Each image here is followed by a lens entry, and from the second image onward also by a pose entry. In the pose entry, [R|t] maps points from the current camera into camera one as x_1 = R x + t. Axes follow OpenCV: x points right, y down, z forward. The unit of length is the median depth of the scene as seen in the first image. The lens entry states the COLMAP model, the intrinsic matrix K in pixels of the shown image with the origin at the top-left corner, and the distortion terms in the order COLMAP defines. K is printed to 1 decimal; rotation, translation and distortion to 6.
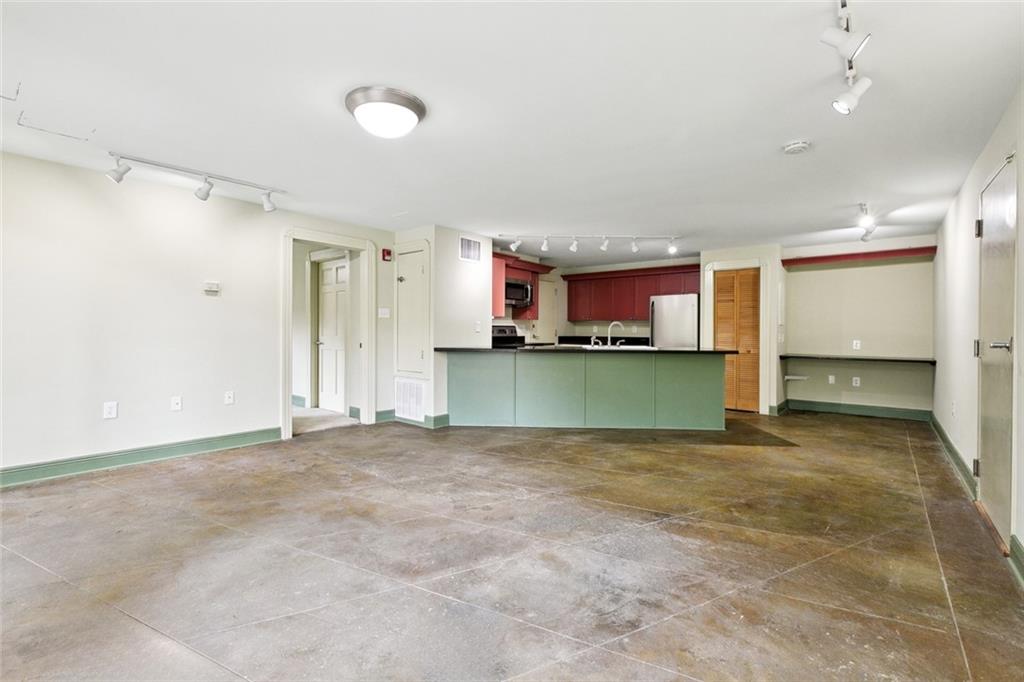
lens RADIAL K [[459.1, 0, 510.7], [0, 459.1, 331.6], [0, 0, 1]] dist [-0.001768, 0.000013]
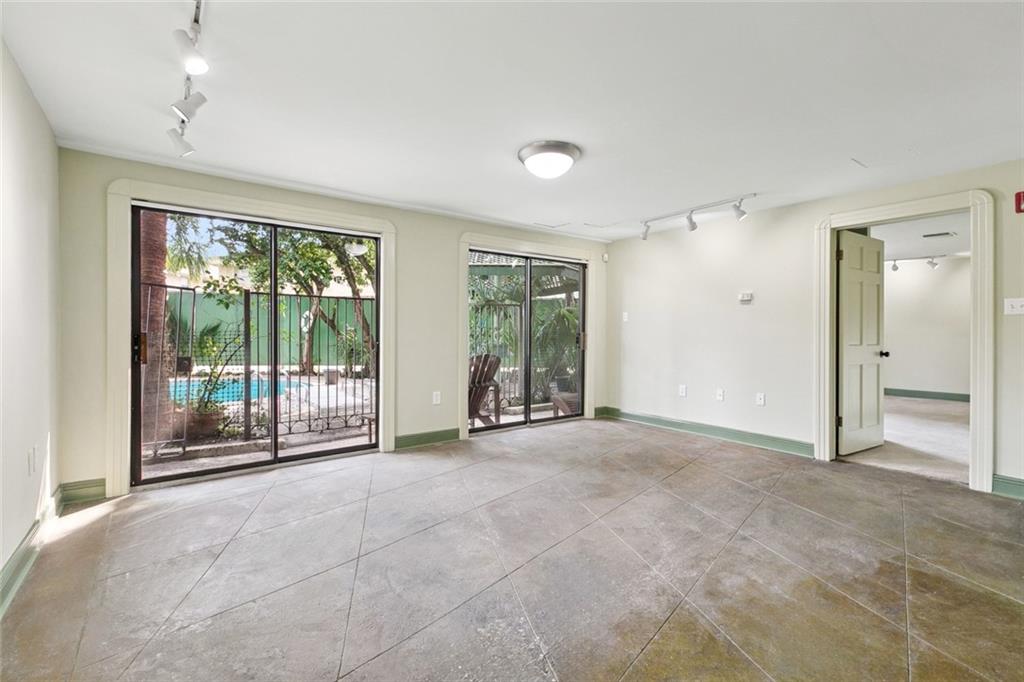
lens RADIAL K [[459.1, 0, 510.7], [0, 459.1, 331.6], [0, 0, 1]] dist [-0.001768, 0.000013]
pose [[-0.237644, -0.009533, -0.971305, 0.367526], [-0.008970, 0.999931, -0.007619, 0.000708], [0.971311, 0.006902, -0.237713, 0.453345]]
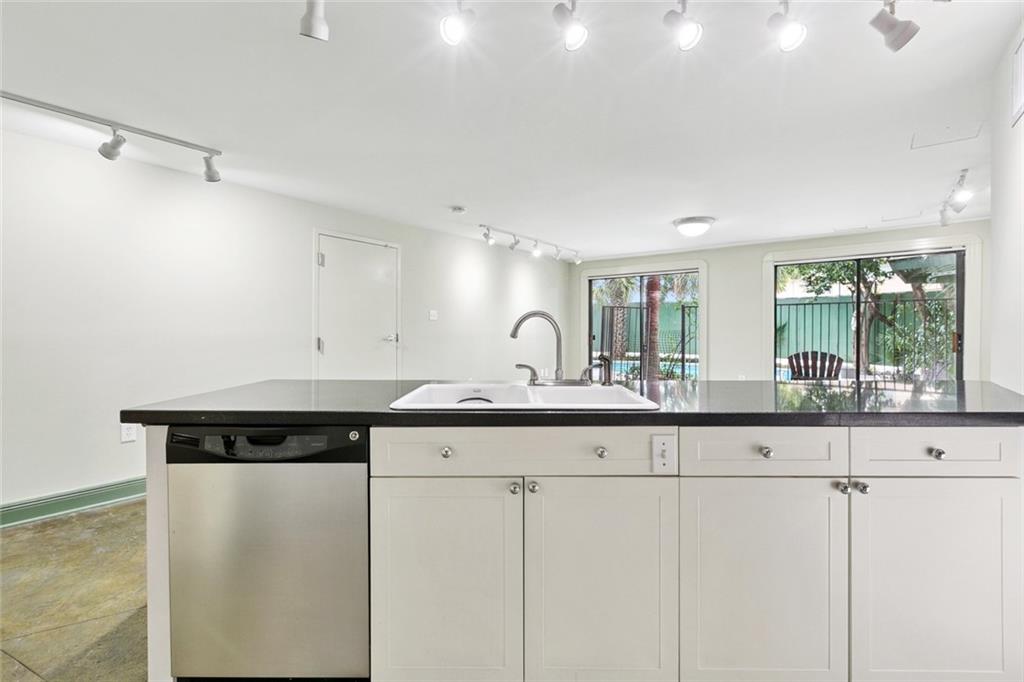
lens RADIAL K [[459.1, 0, 510.7], [0, 459.1, 331.6], [0, 0, 1]] dist [-0.001768, 0.000013]
pose [[-0.999768, -0.007121, -0.020348, 0.214315], [-0.007339, 0.999916, 0.010670, -0.009317], [0.020271, 0.010817, -0.999736, 1.141340]]
